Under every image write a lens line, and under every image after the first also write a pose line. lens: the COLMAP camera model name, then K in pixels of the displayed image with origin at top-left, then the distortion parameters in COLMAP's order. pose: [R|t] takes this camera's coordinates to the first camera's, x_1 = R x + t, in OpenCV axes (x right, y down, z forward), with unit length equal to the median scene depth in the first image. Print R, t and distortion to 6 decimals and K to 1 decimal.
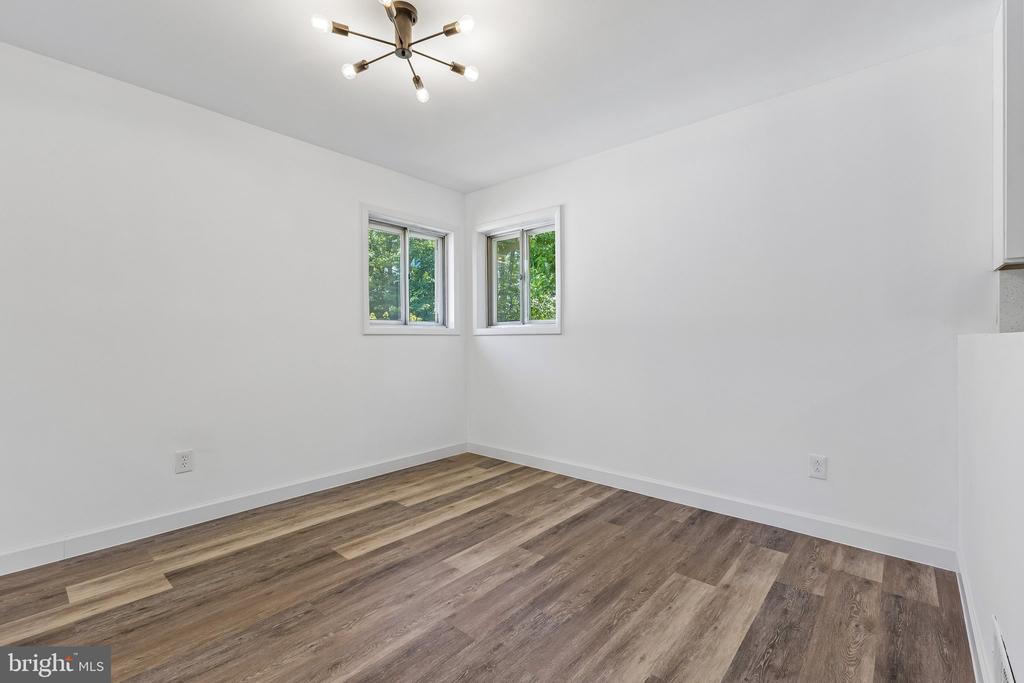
lens RADIAL K [[447.6, 0, 514.5], [0, 447.6, 338.2], [0, 0, 1]] dist [0.003277, -0.000127]
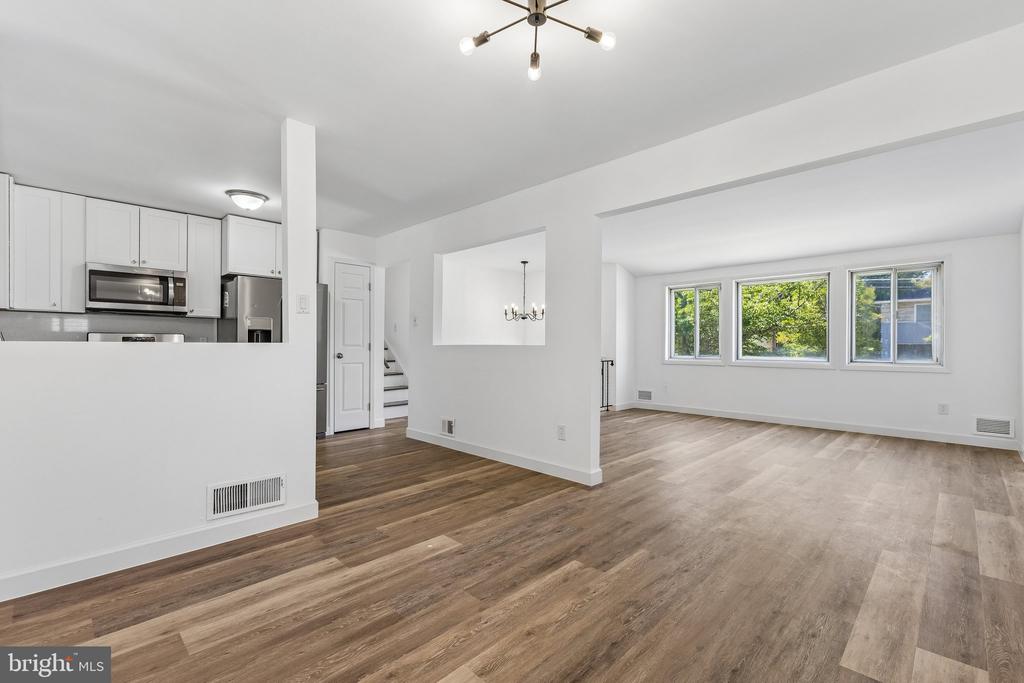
lens RADIAL K [[447.6, 0, 514.5], [0, 447.6, 338.2], [0, 0, 1]] dist [0.003277, -0.000127]
pose [[-0.998338, 0.001219, 0.057614, -0.214462], [0.000572, 0.999937, -0.011250, -0.002548], [-0.057624, -0.011198, -0.998276, 1.597891]]
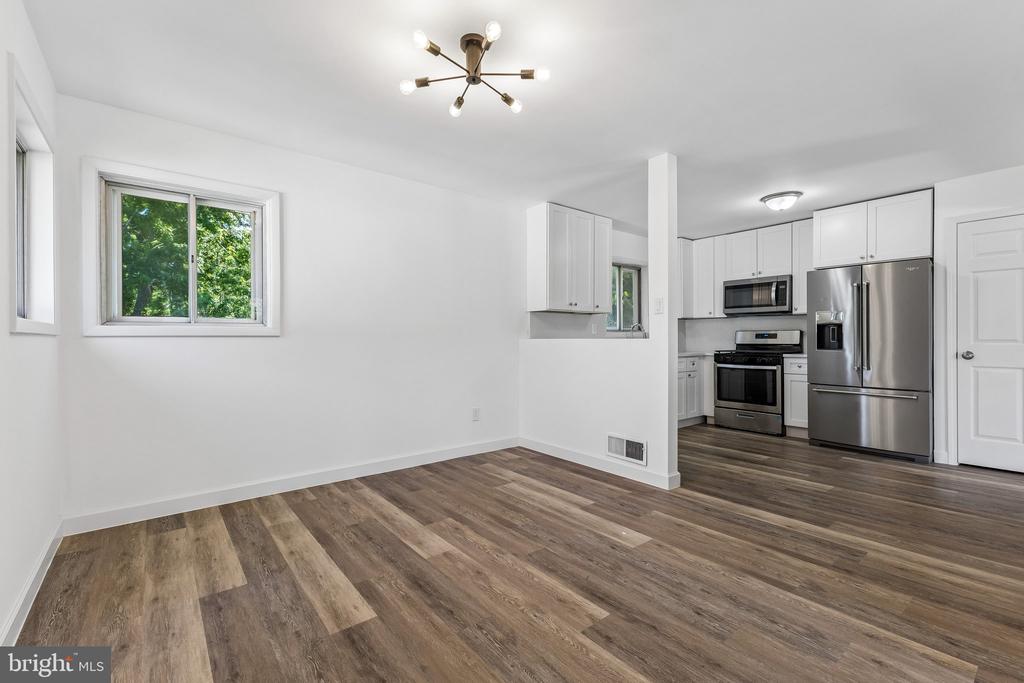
lens RADIAL K [[447.6, 0, 514.5], [0, 447.6, 338.2], [0, 0, 1]] dist [0.003277, -0.000127]
pose [[0.166952, 0.003079, 0.985960, -1.106300], [0.003195, 0.999988, -0.003664, -0.001446], [-0.985960, 0.003762, 0.166941, 0.609850]]
